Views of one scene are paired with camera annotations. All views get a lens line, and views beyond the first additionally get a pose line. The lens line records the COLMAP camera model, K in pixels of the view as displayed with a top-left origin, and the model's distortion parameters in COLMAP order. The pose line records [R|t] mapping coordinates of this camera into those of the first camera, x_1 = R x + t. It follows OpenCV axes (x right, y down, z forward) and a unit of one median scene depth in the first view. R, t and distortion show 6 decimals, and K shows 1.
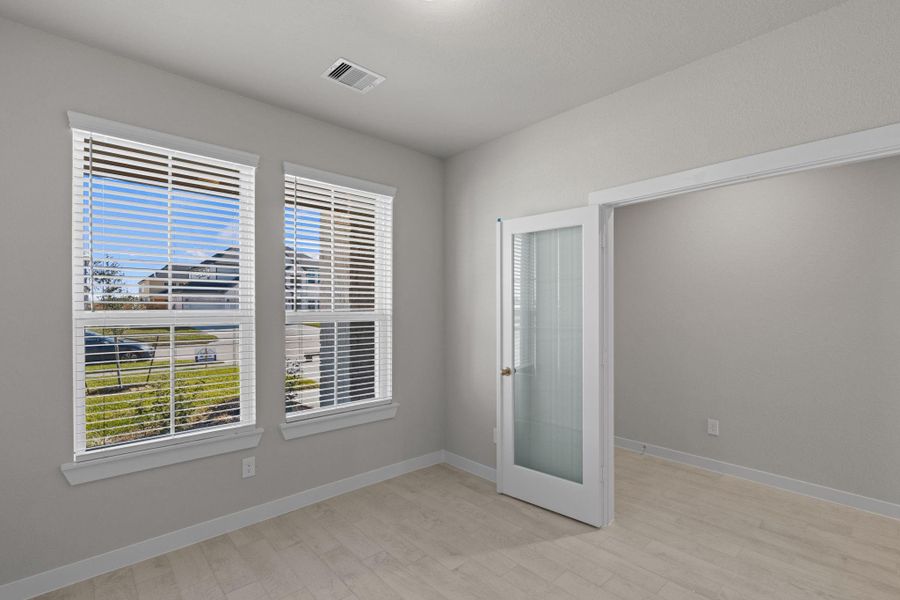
lens RADIAL K [[429.8, 0, 450.0], [0, 429.8, 311.1], [0, 0, 1]] dist [-0.000214, -0.000141]
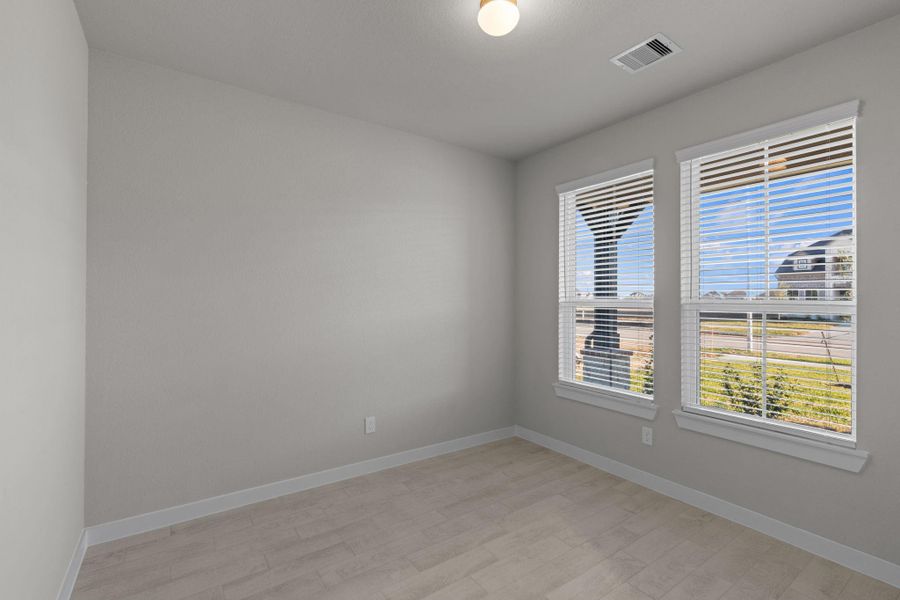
lens RADIAL K [[422.0, 0, 452.6], [0, 422.0, 295.9], [0, 0, 1]] dist [-0.001779, -0.000352]
pose [[-0.164381, -0.001502, -0.986396, 0.774462], [-0.004603, 0.999989, -0.000756, -0.004298], [0.986386, 0.004416, -0.164386, 0.729274]]
